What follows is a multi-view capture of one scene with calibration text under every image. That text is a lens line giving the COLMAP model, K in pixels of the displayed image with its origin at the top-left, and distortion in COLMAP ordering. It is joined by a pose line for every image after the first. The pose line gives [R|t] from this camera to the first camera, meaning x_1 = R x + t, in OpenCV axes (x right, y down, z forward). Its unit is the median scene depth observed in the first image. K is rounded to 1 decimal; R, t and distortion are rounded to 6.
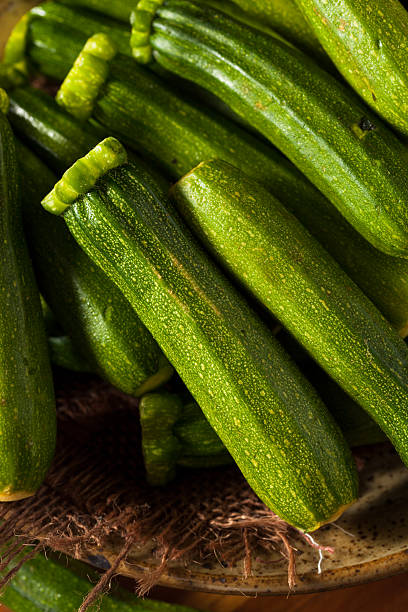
lens RADIAL K [[2158.7, 0, 203.0], [0, 2158.7, 287.2], [0, 0, 1]] dist [0.025876, 2.287781]
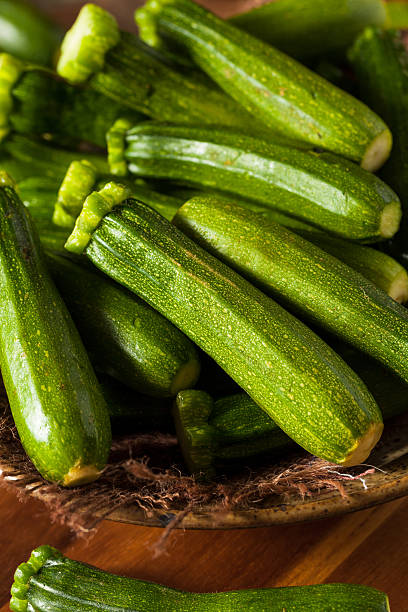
lens RADIAL K [[2158.7, 0, 203.0], [0, 2158.7, 287.2], [0, 0, 1]] dist [0.025876, 2.287781]
pose [[0.978503, -0.132861, 0.157733, -0.190343], [0.192484, 0.862934, -0.467220, 0.545756], [-0.074037, 0.487537, 0.869957, -0.018265]]
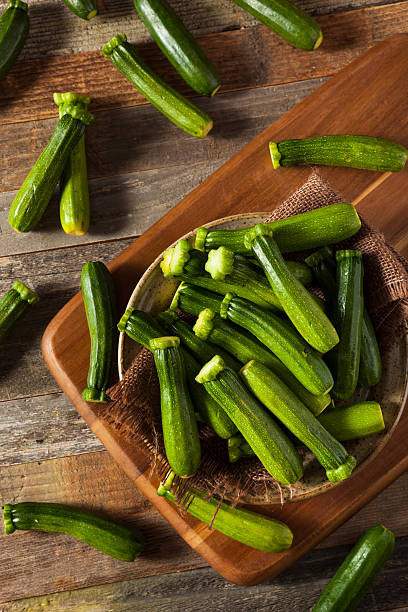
lens RADIAL K [[1143.5, 0, 204.0], [0, 1143.5, 306.0], [0, 0, 1]] dist [0.282930, 0.109701]
pose [[0.996219, -0.038114, 0.078072, -0.178825], [0.018269, 0.970441, 0.240644, -0.504950], [-0.084937, -0.238308, 0.967468, -0.461944]]
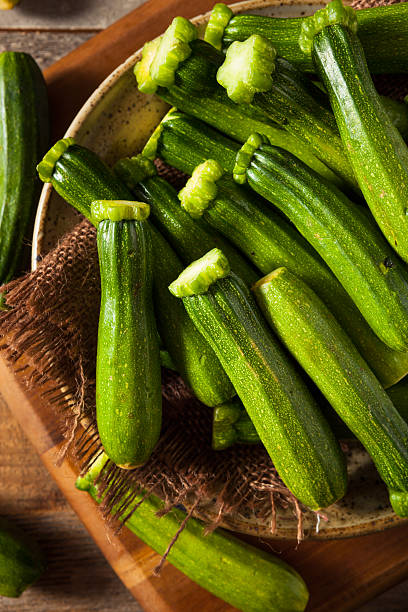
lens RADIAL K [[1177.5, 0, 204.0], [0, 1177.5, 306.0], [0, 0, 1]] dist [0.323749, 0.196056]
pose [[0.992590, 0.095683, 0.074905, -0.110493], [-0.113514, 0.950101, 0.290554, -0.271160], [-0.043367, -0.296904, 0.953922, 0.208205]]
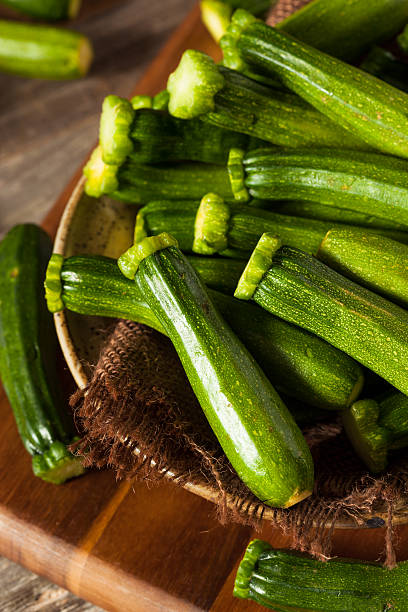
lens RADIAL K [[2158.7, 0, 203.0], [0, 2158.7, 287.2], [0, 0, 1]] dist [0.025876, 2.287781]
pose [[0.912856, -0.323267, 0.249383, -0.435911], [0.379646, 0.896806, -0.227176, 0.261774], [-0.150210, 0.302057, 0.941381, -0.294318]]
